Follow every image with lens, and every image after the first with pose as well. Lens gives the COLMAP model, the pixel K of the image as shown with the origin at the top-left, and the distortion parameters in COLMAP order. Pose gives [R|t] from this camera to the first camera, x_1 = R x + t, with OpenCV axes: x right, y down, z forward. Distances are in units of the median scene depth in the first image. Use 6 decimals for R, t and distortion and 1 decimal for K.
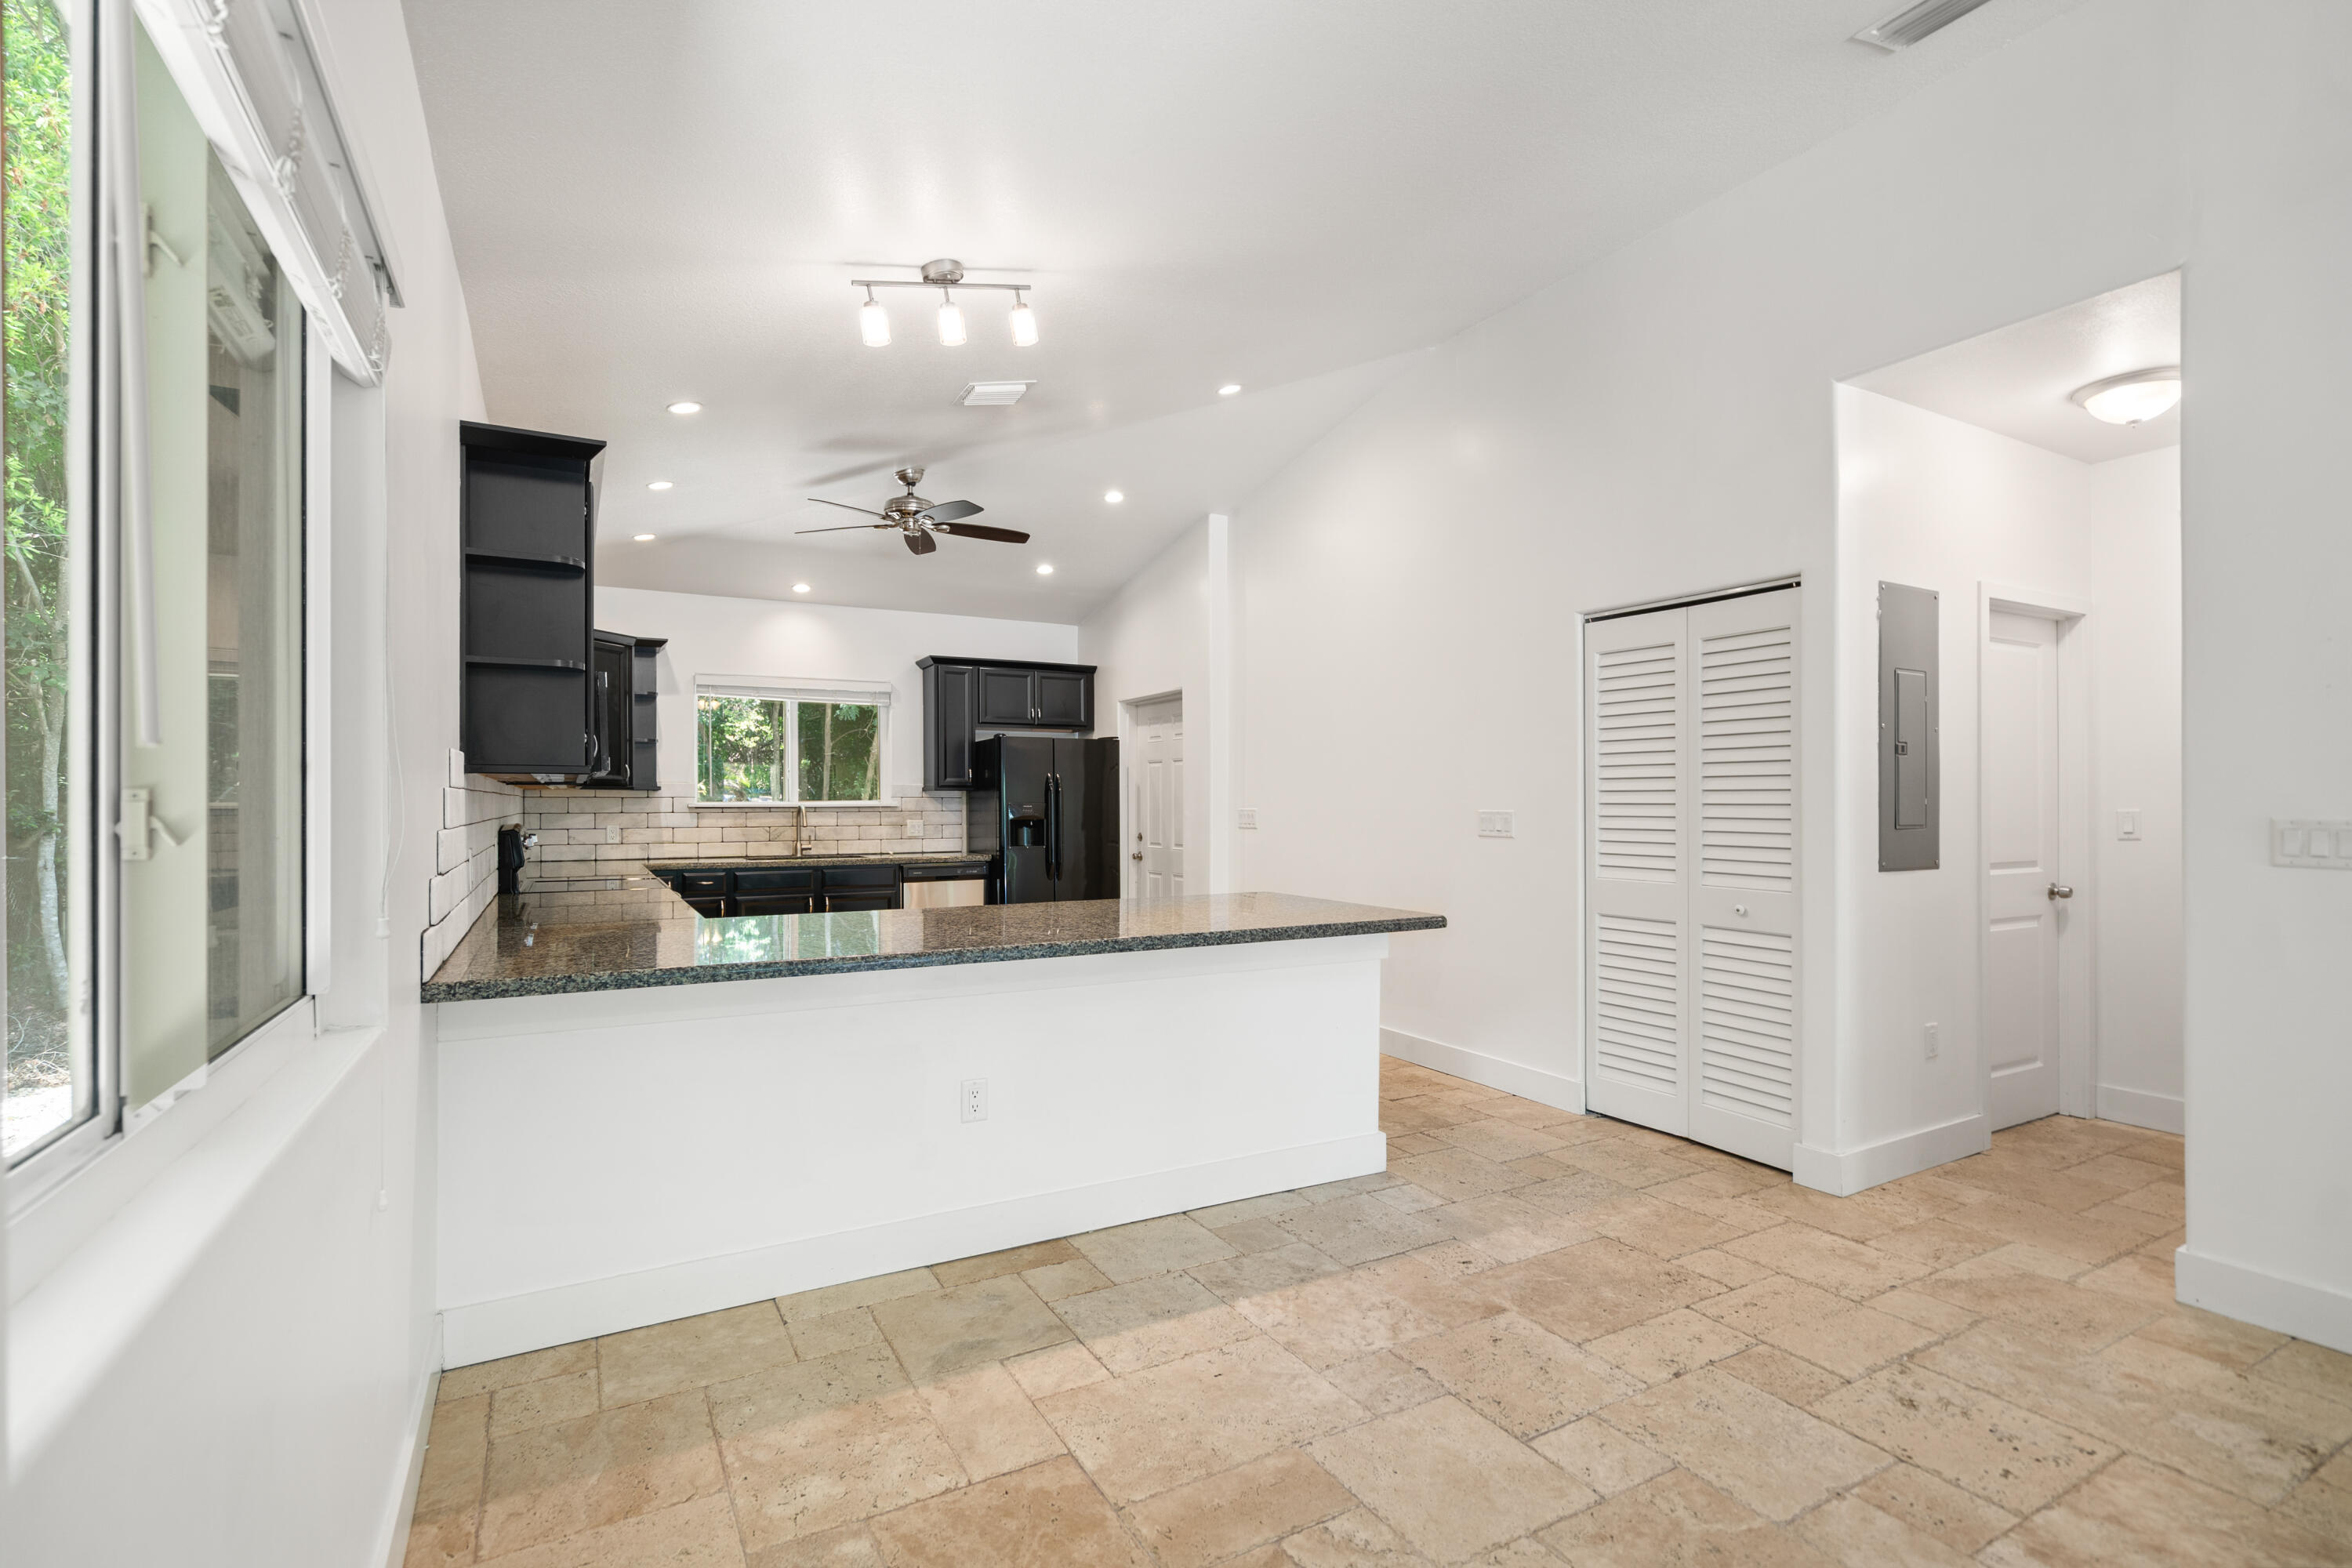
lens RADIAL K [[1070.3, 0, 1167.9], [0, 1070.3, 809.9], [0, 0, 1]] dist [-0.004611, 0.001163]
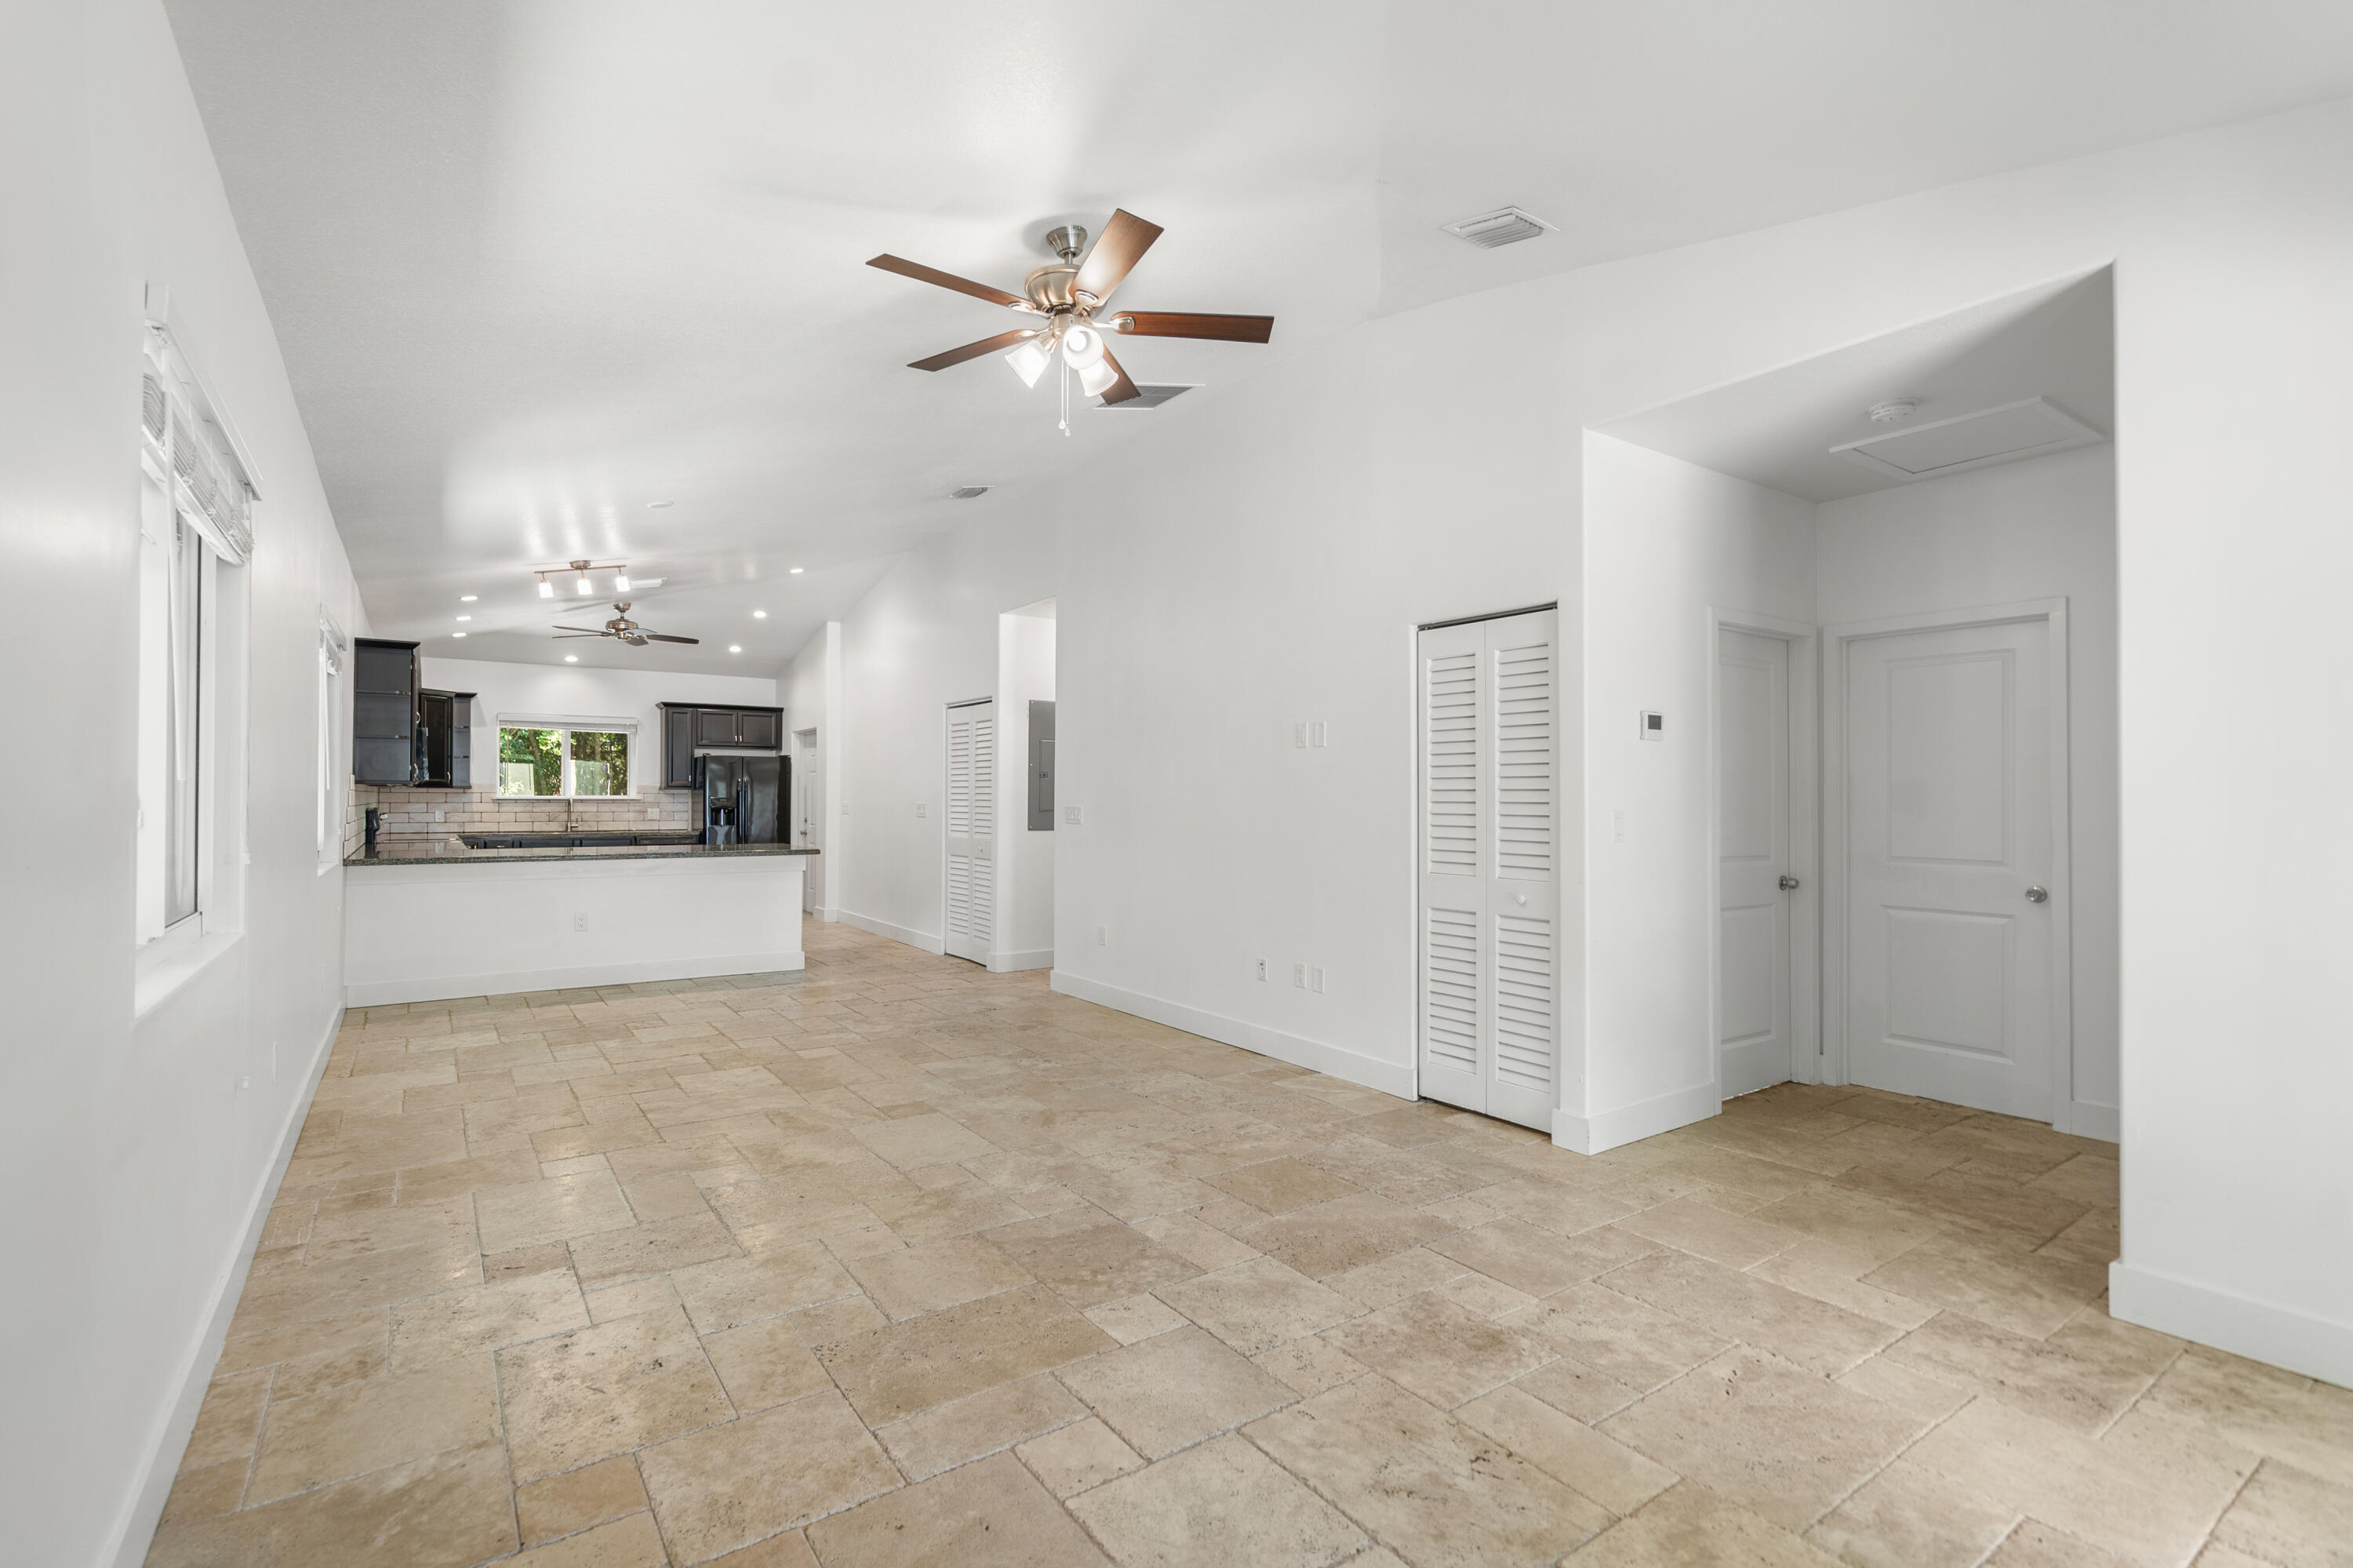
lens RADIAL K [[1070.8, 0, 1165.3], [0, 1070.8, 790.6], [0, 0, 1]] dist [-0.004611, 0.001163]
pose [[0.995521, 0.007063, 0.094277, 0.388078], [-0.005711, 0.999877, -0.014606, 0.002248], [-0.094369, 0.014002, 0.995439, -0.652438]]
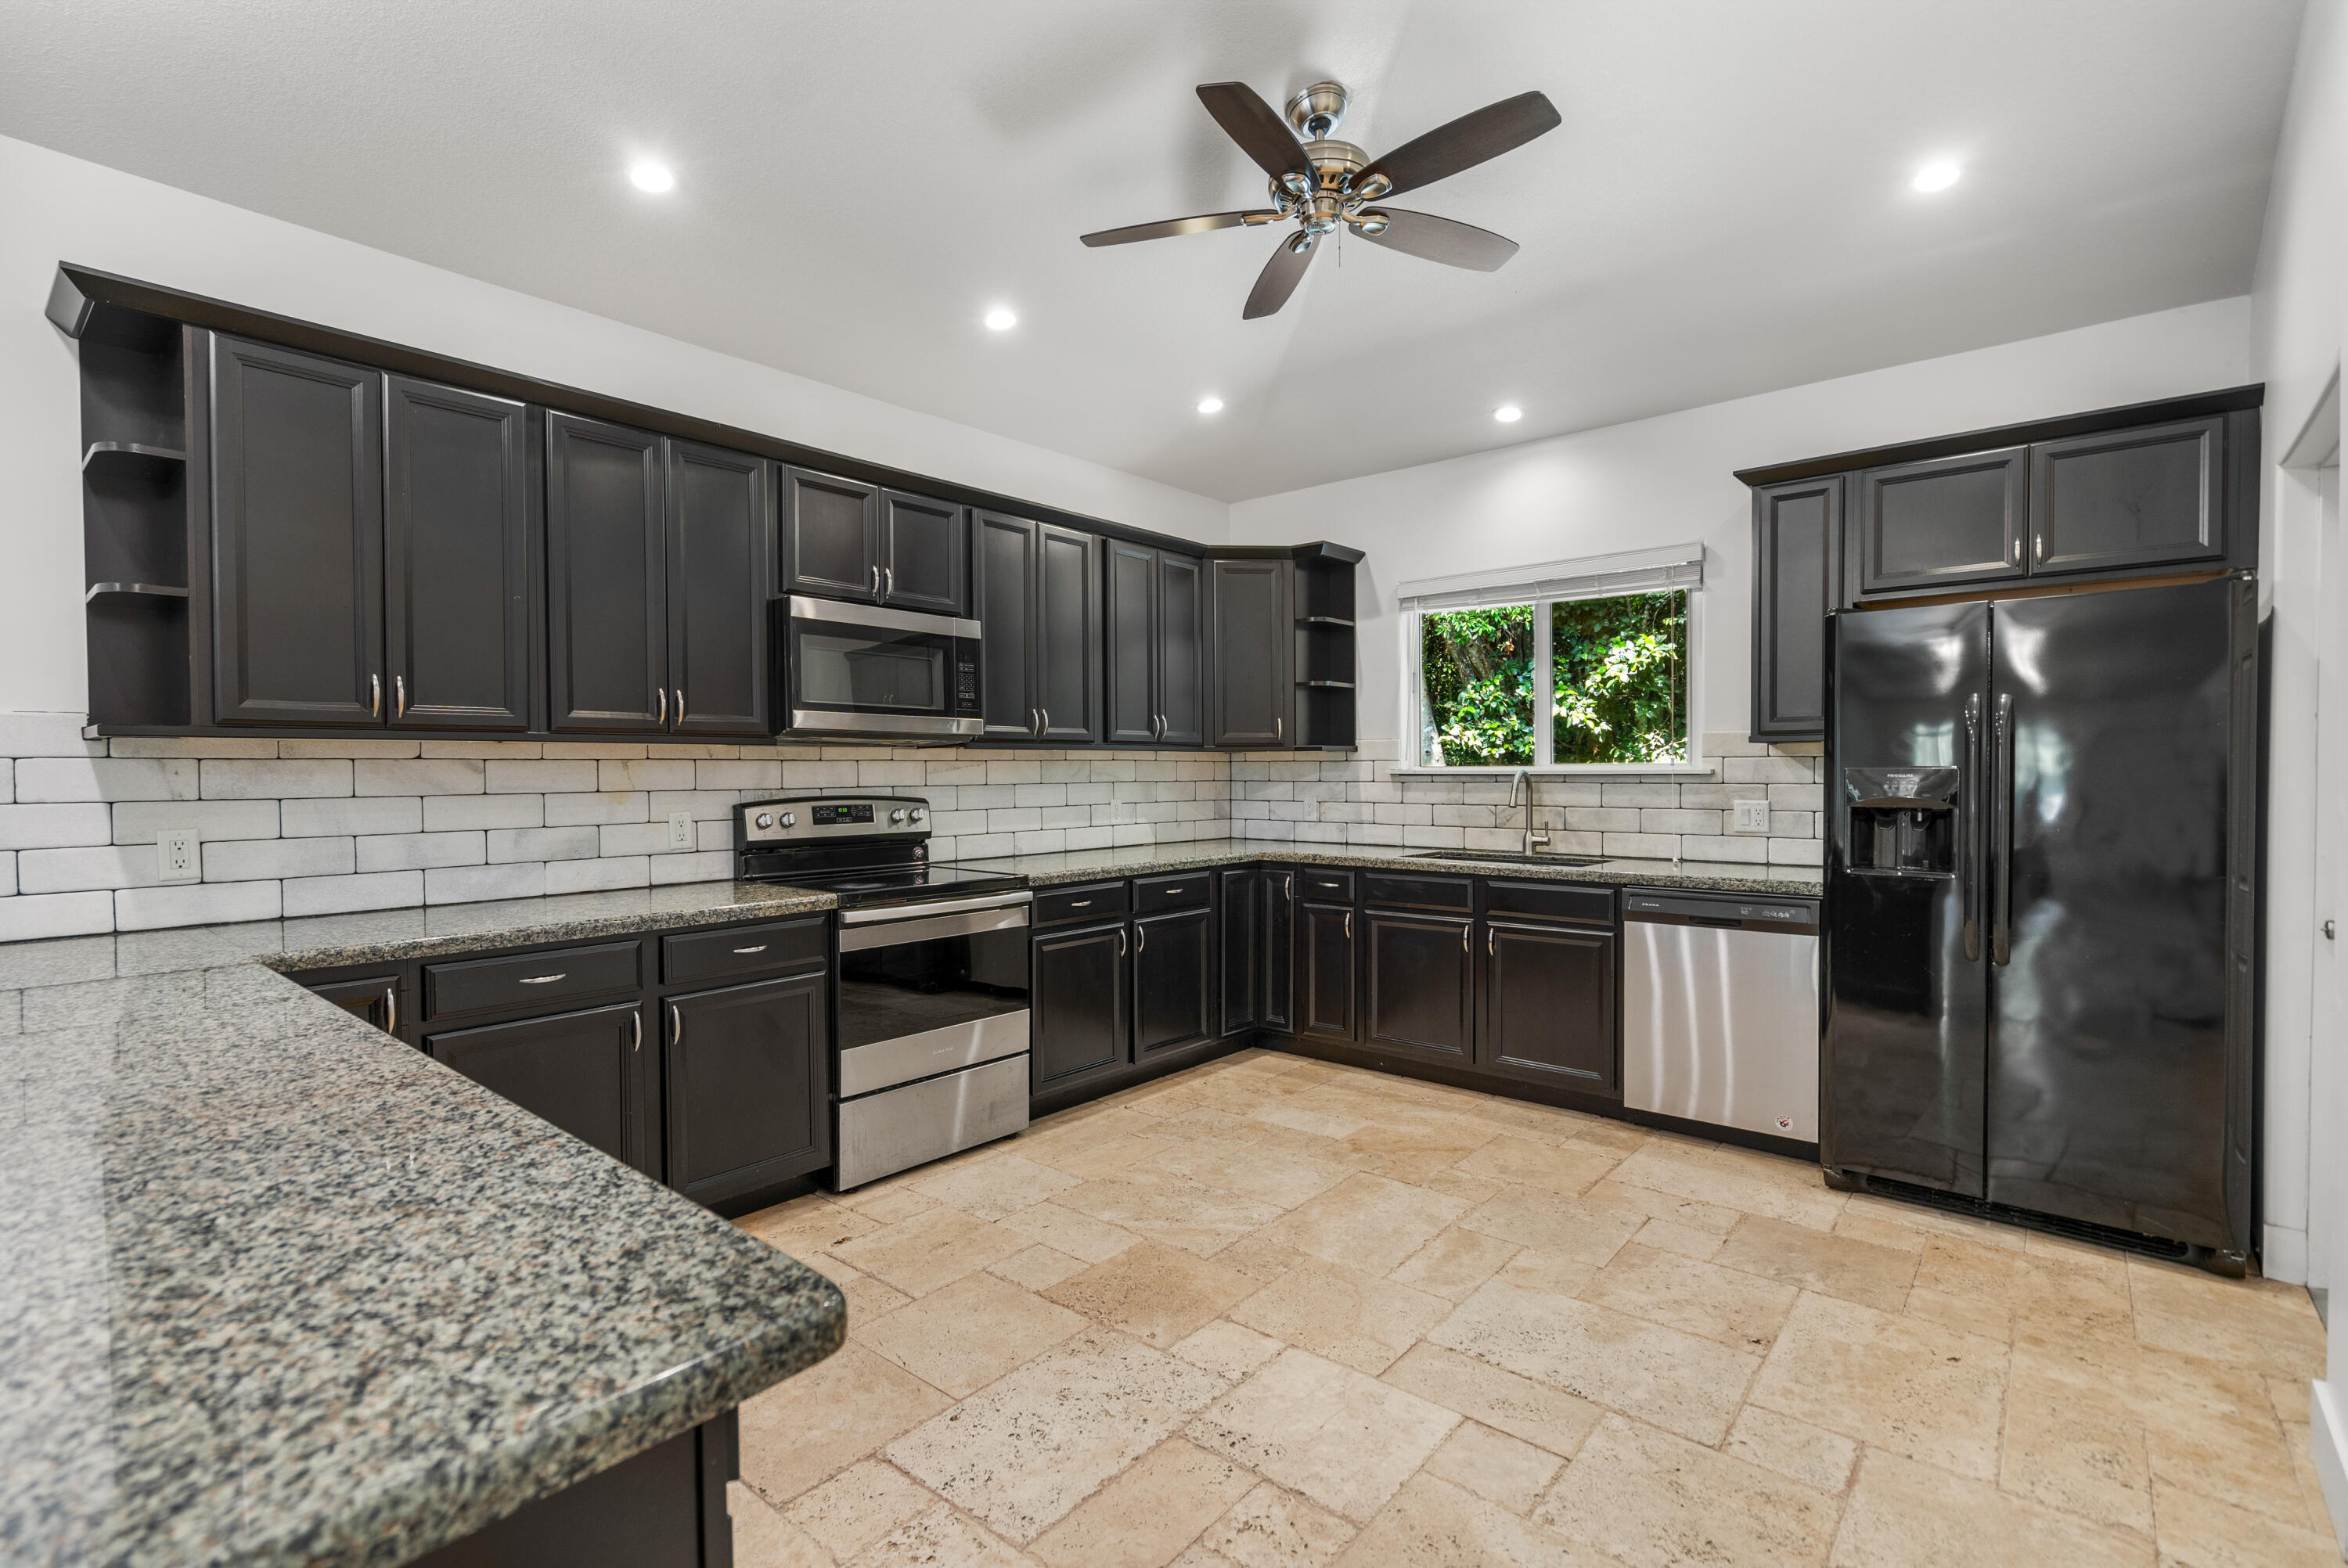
lens RADIAL K [[1068.3, 0, 1159.4], [0, 1068.3, 794.3], [0, 0, 1]] dist [-0.004611, 0.001163]
pose [[0.341301, 0.024542, -0.939634, 0.168928], [-0.002399, 0.999679, 0.025239, -0.006833], [0.939951, -0.006360, 0.341250, 0.636903]]
